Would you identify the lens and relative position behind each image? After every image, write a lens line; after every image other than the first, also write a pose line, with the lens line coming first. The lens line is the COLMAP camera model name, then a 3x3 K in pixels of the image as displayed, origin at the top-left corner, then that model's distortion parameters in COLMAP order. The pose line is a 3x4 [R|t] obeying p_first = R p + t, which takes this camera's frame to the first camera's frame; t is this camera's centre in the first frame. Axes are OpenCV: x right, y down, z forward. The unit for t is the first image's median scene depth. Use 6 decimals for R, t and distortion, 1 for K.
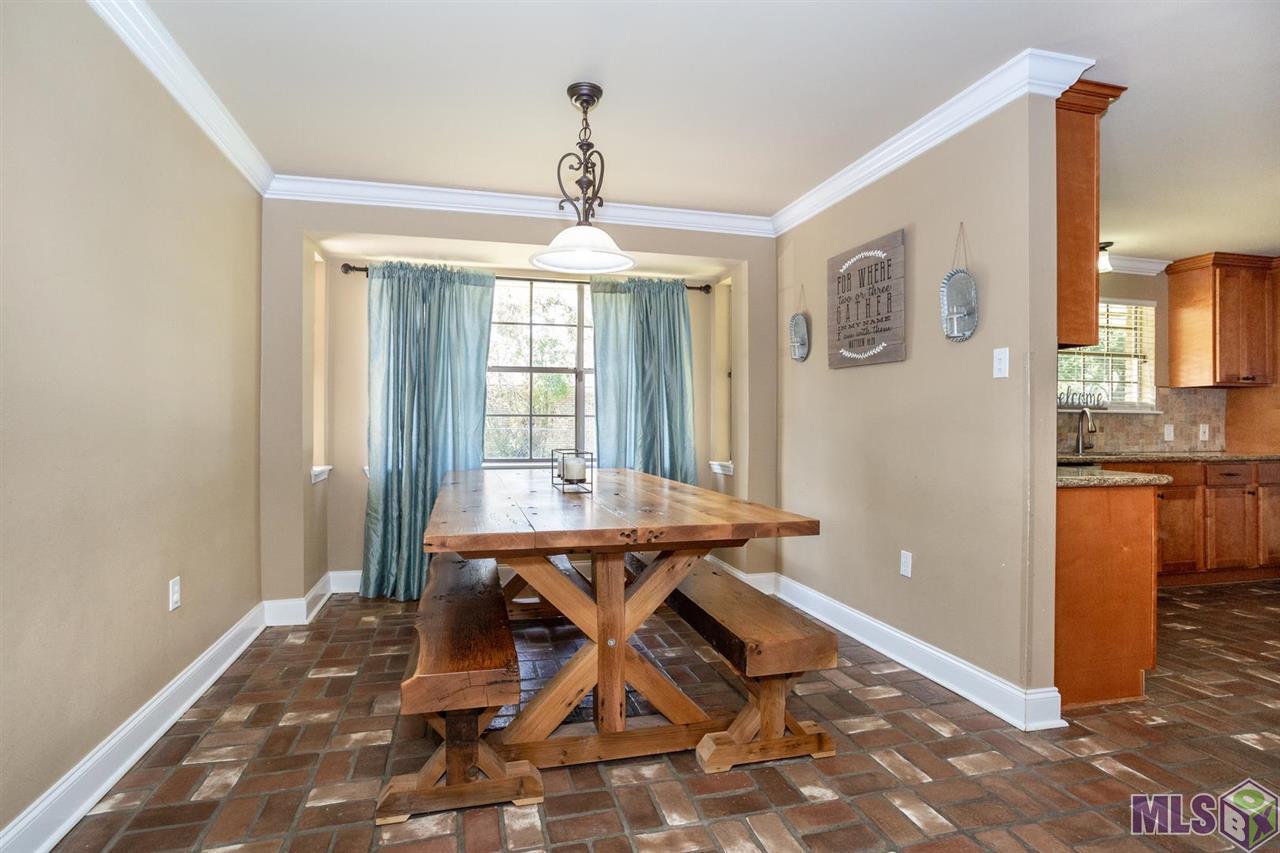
lens RADIAL K [[640.6, 0, 613.5], [0, 640.6, 427.8], [0, 0, 1]] dist [-0.051668, 0.029519]
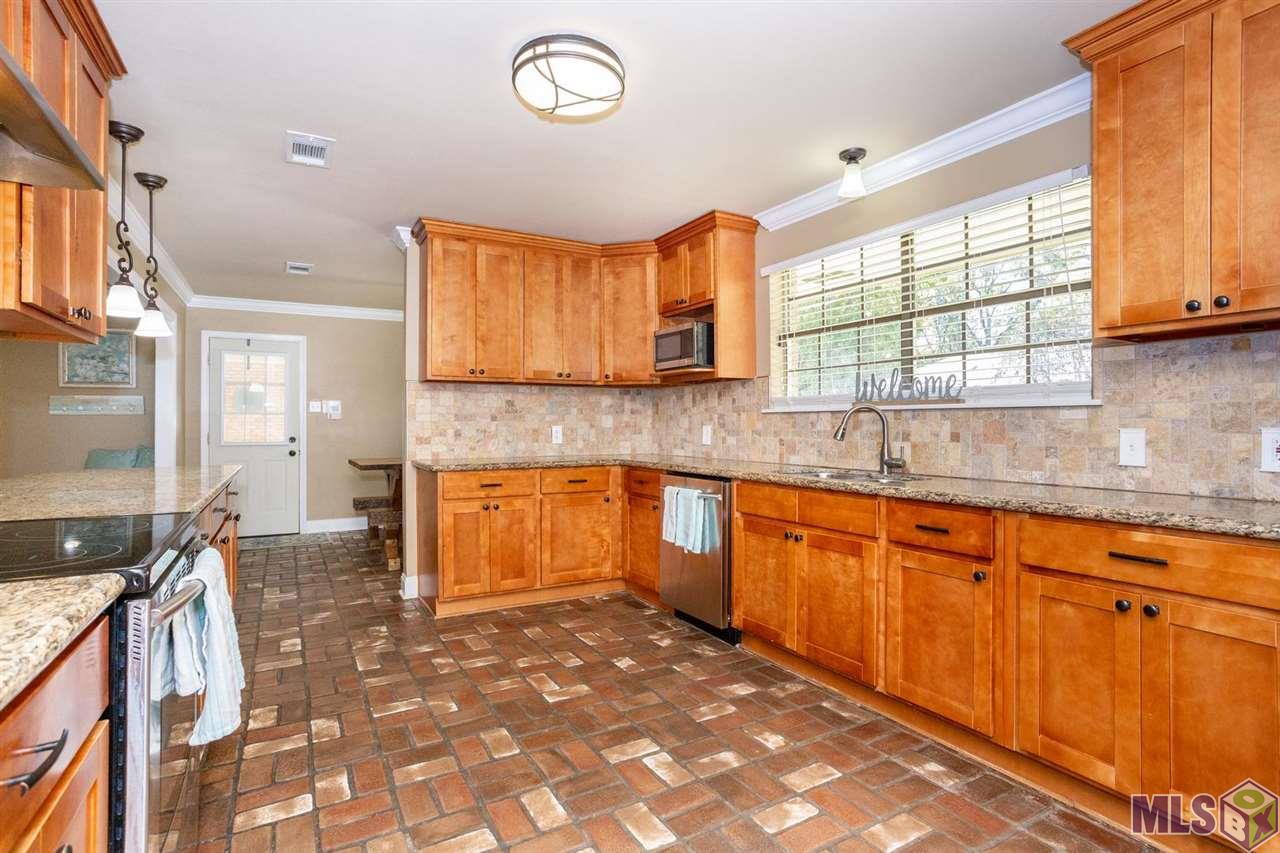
lens RADIAL K [[640.6, 0, 636.3], [0, 640.6, 424.9], [0, 0, 1]] dist [-0.051668, 0.029519]
pose [[0.240793, -0.005161, -0.970563, 1.444536], [-0.003861, 0.999973, -0.006276, -0.004065], [0.970569, 0.005259, 0.240766, 0.658909]]
